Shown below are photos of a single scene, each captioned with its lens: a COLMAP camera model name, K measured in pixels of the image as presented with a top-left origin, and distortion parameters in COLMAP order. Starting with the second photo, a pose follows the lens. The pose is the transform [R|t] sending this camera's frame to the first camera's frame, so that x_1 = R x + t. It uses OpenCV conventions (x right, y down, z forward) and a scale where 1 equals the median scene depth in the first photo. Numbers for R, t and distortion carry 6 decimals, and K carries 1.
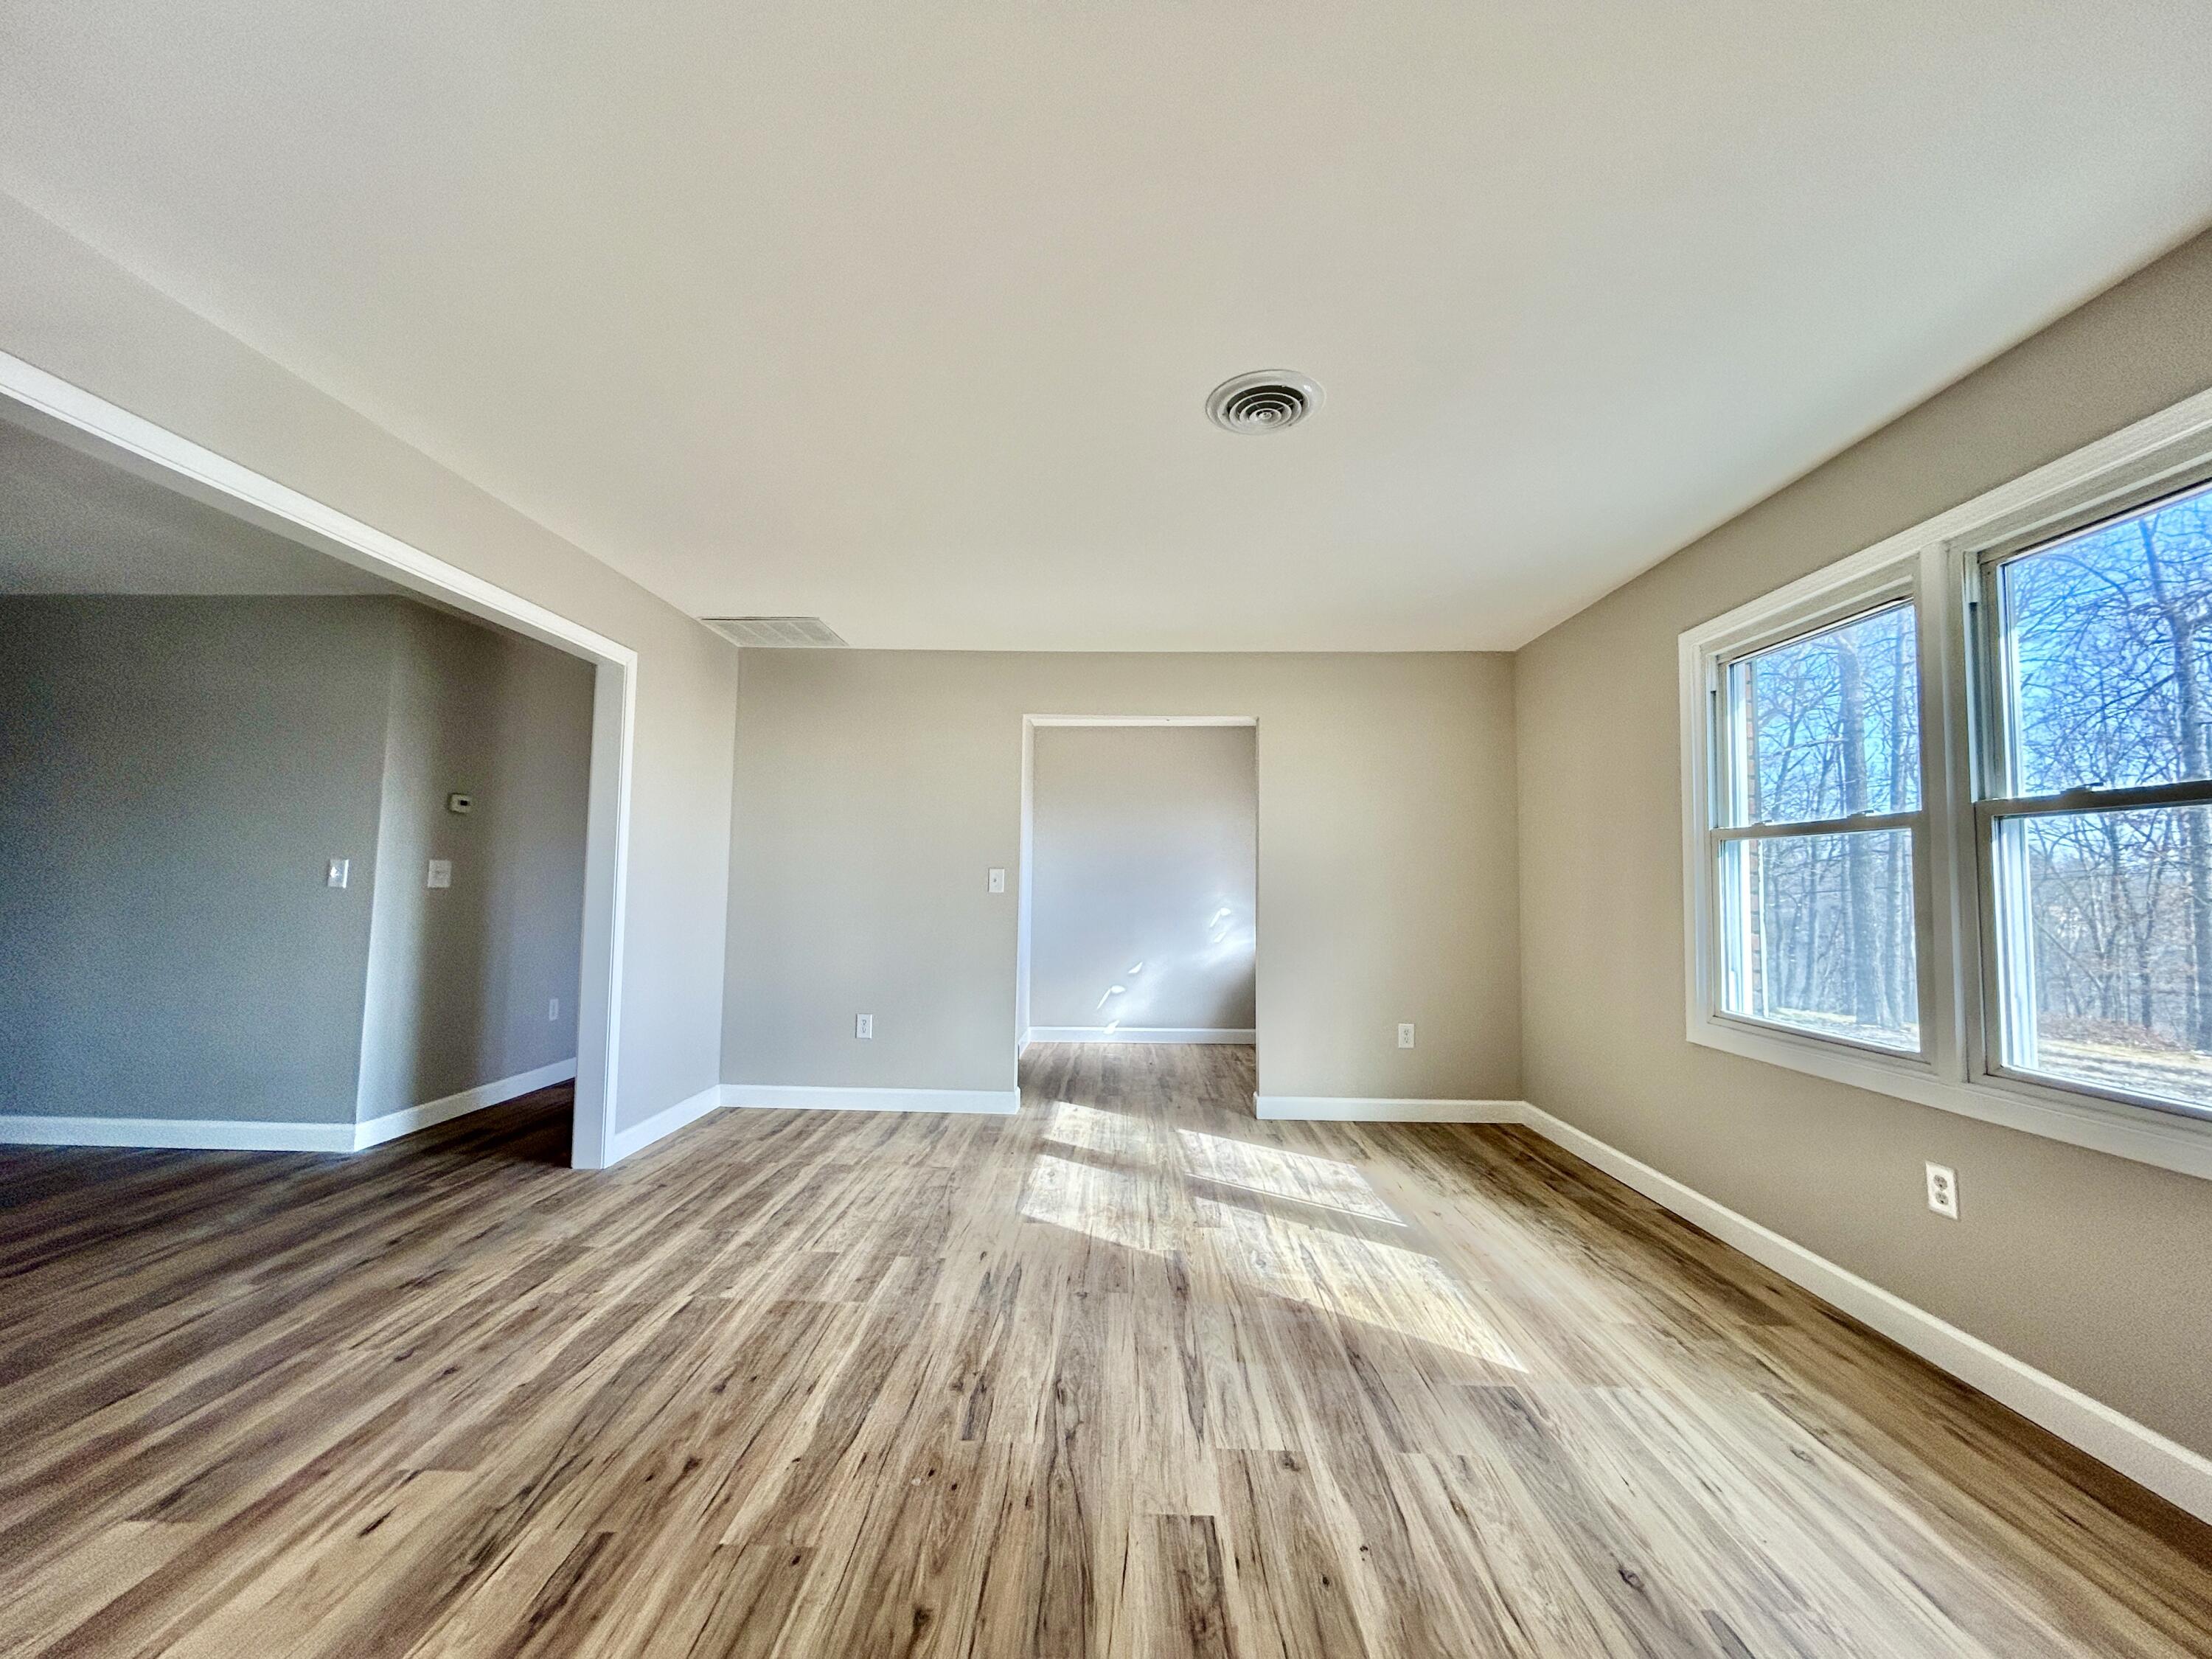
lens RADIAL K [[889.5, 0, 1098.7], [0, 889.5, 825.9], [0, 0, 1]] dist [-0.002297, 0.002601]
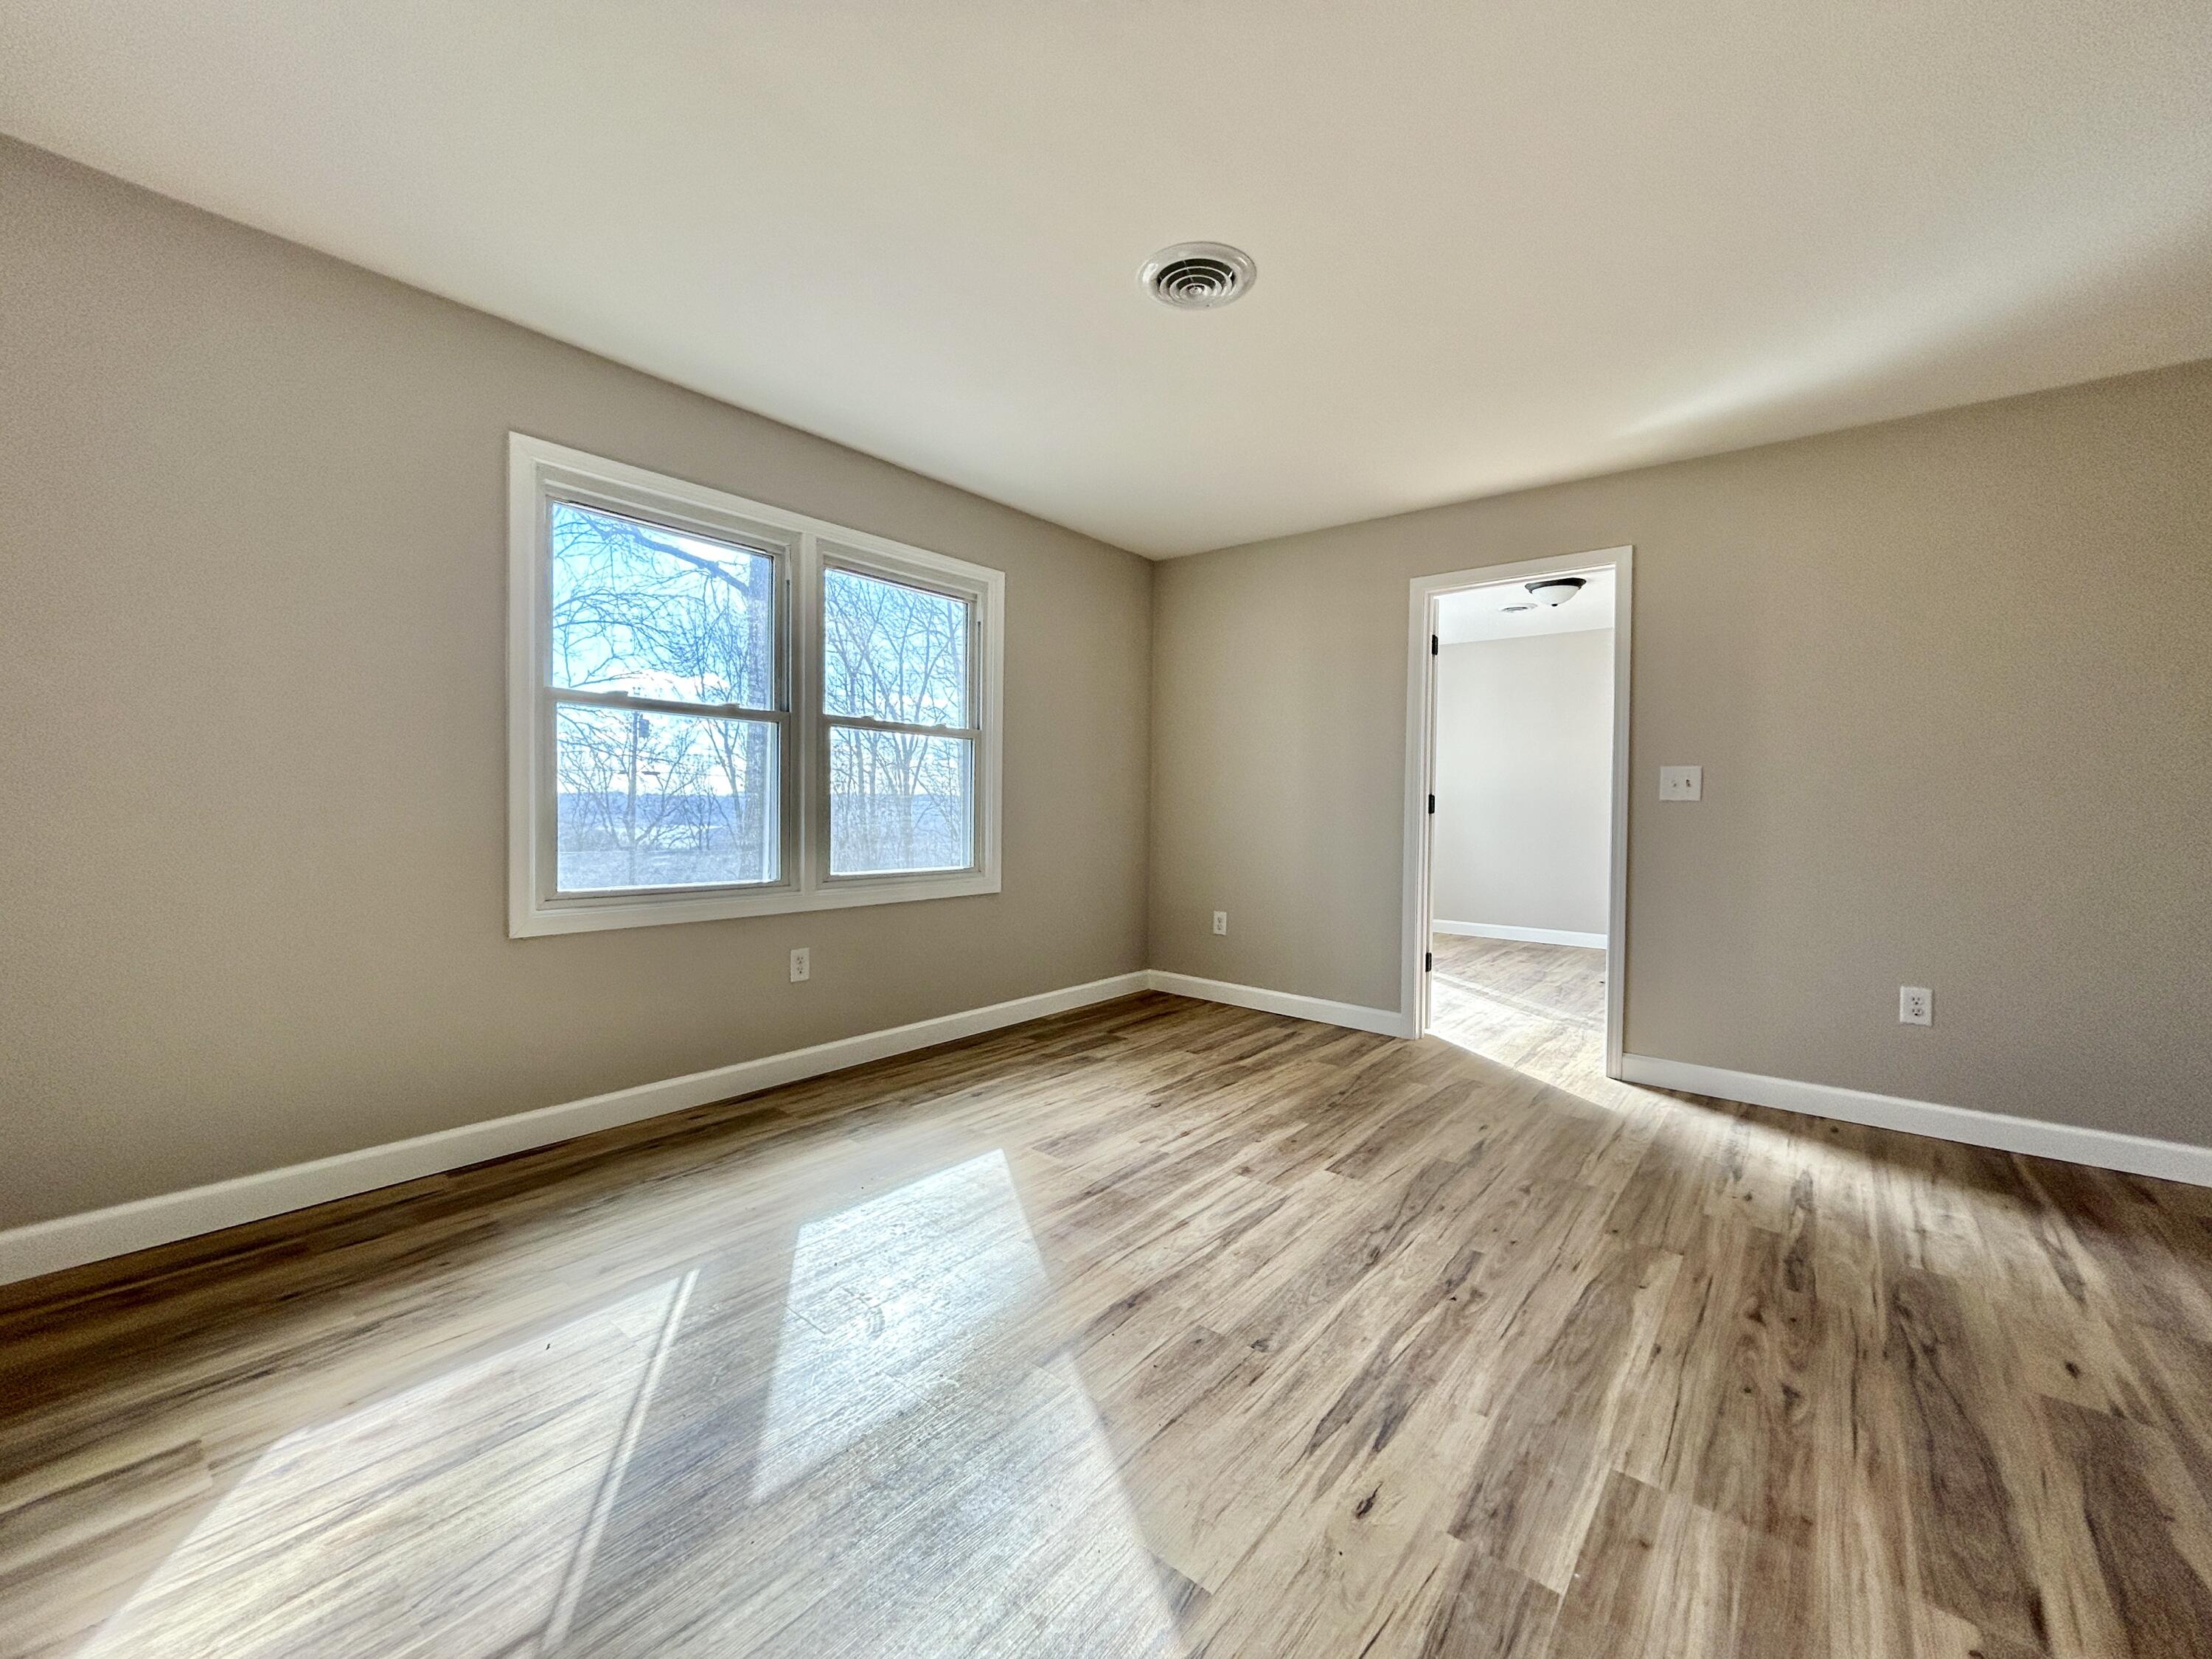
lens RADIAL K [[889.5, 0, 1098.7], [0, 889.5, 825.9], [0, 0, 1]] dist [-0.002297, 0.002601]
pose [[-0.787022, -0.041408, 0.615534, -0.366728], [-0.070377, 0.997258, -0.022896, 0.166316], [-0.612898, -0.061339, -0.787777, 1.839620]]
